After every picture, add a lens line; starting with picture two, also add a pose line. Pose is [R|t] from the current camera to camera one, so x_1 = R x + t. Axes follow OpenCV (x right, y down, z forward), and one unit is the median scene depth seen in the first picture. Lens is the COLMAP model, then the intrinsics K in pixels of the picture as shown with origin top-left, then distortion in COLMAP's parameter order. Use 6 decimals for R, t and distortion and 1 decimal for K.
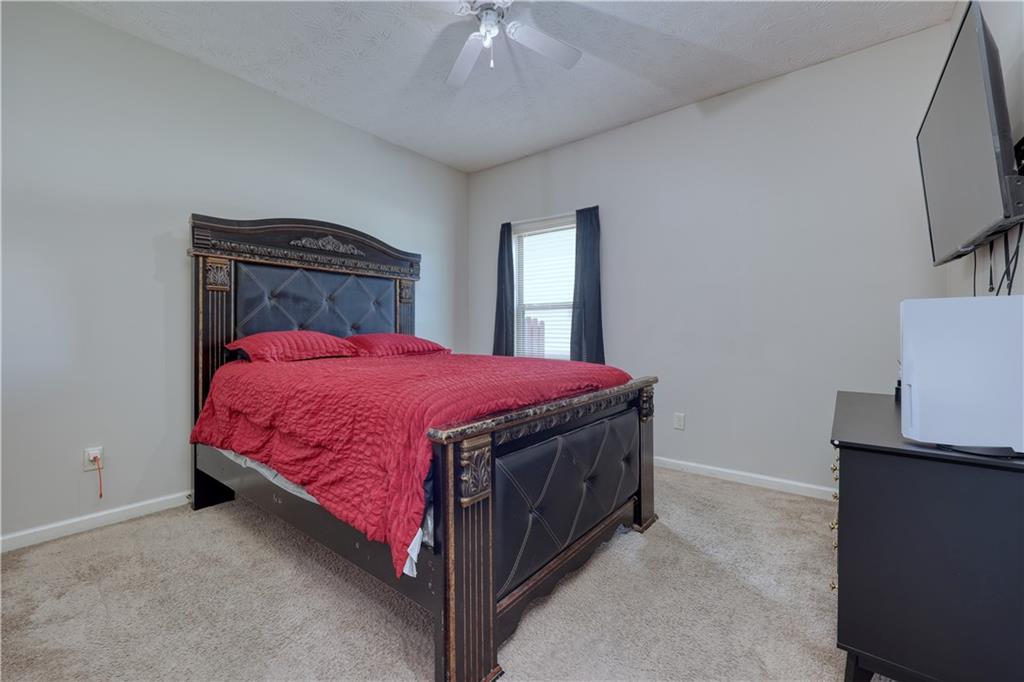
lens RADIAL K [[420.6, 0, 511.8], [0, 420.6, 338.6], [0, 0, 1]] dist [-0.001634, 0.000200]
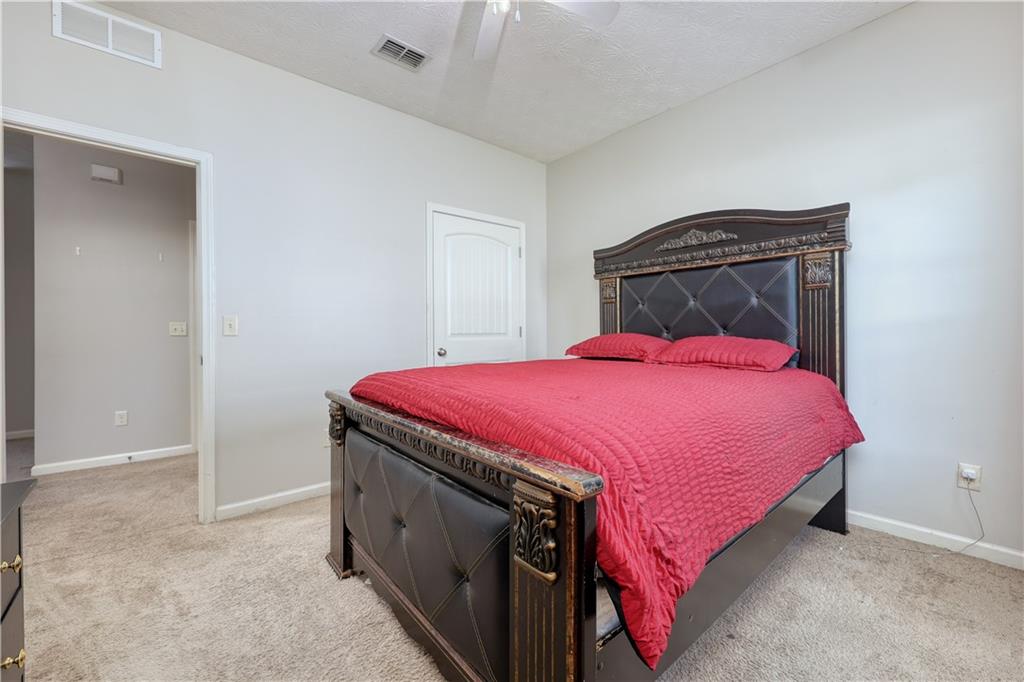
lens RADIAL K [[420.6, 0, 512.3], [0, 420.6, 332.2], [0, 0, 1]] dist [-0.001634, 0.000200]
pose [[-0.193019, 0.002087, -0.981193, 0.500852], [-0.008952, 0.999952, 0.003888, -0.021854], [0.981154, 0.009534, -0.192991, 0.760965]]
